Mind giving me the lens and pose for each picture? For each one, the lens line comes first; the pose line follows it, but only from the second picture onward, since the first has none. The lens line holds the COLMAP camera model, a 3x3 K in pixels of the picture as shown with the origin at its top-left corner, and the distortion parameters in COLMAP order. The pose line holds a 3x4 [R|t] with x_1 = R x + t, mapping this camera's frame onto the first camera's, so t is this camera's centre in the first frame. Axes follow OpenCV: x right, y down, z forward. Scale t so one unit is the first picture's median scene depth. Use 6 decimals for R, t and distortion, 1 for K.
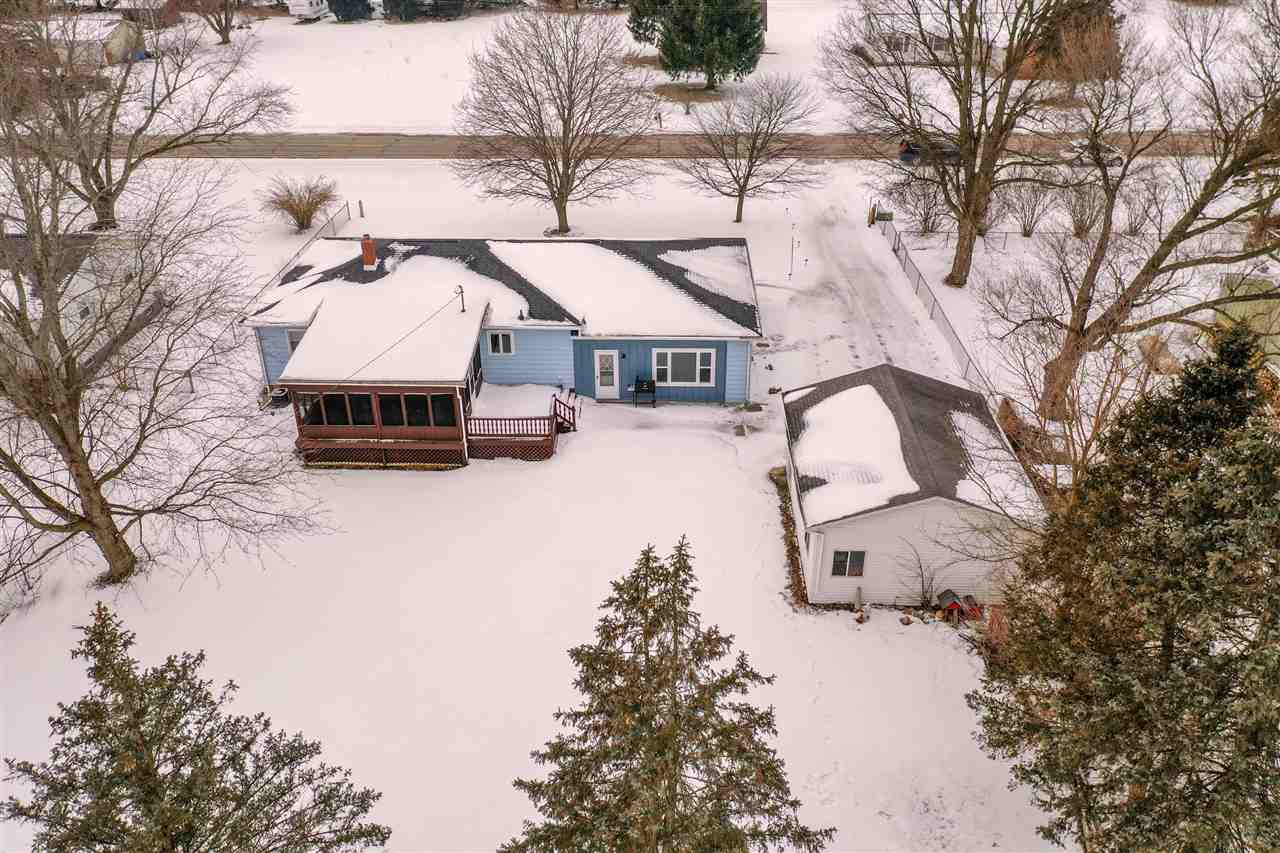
lens RADIAL K [[1027.3, 0, 640.6], [0, 1027.3, 428.5], [0, 0, 1]] dist [0.008403, 0.012258]
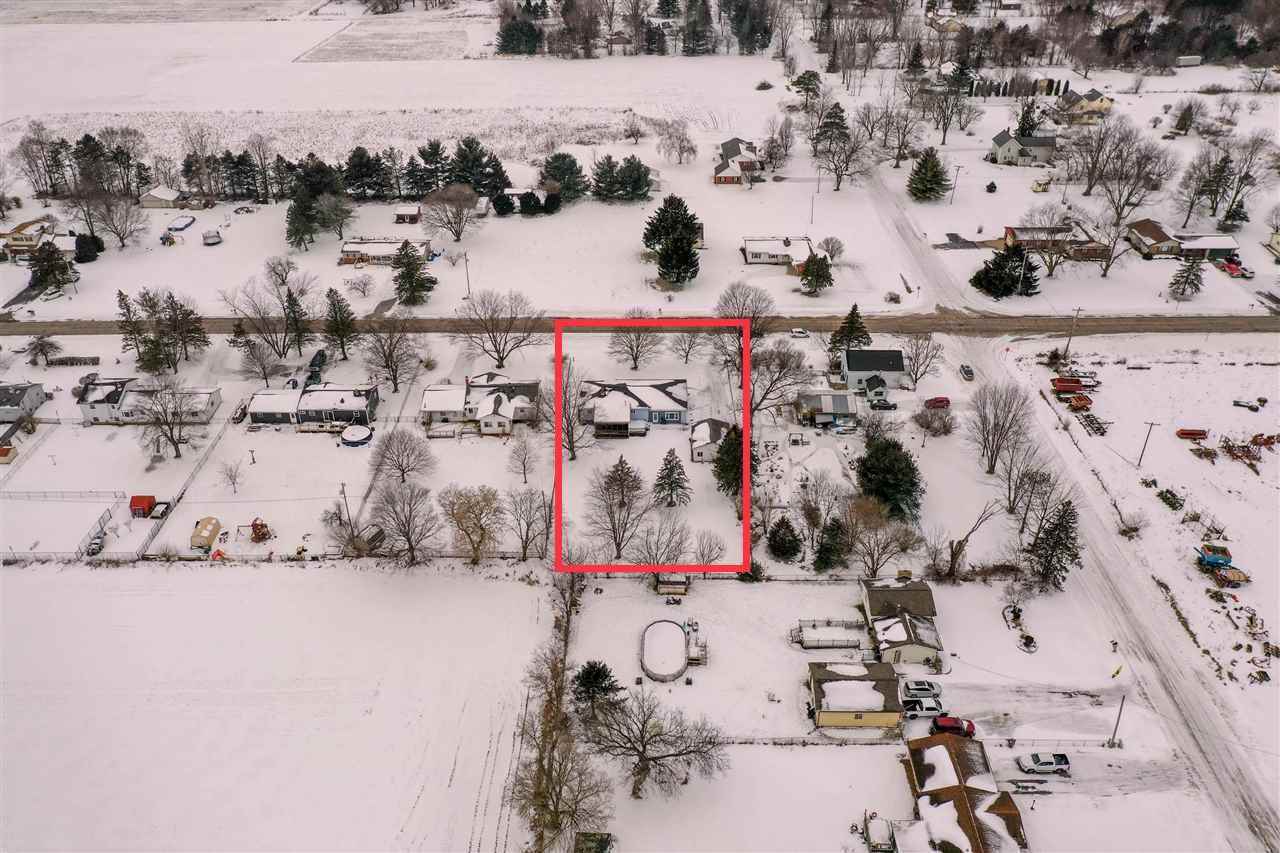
lens RADIAL K [[1027.3, 0, 639.8], [0, 1027.3, 426.1], [0, 0, 1]] dist [0.008403, 0.012258]
pose [[0.999687, -0.009253, 0.023260, -0.217707], [0.008120, 0.998799, 0.048324, -0.245701], [-0.023679, -0.048120, 0.998561, -3.752882]]
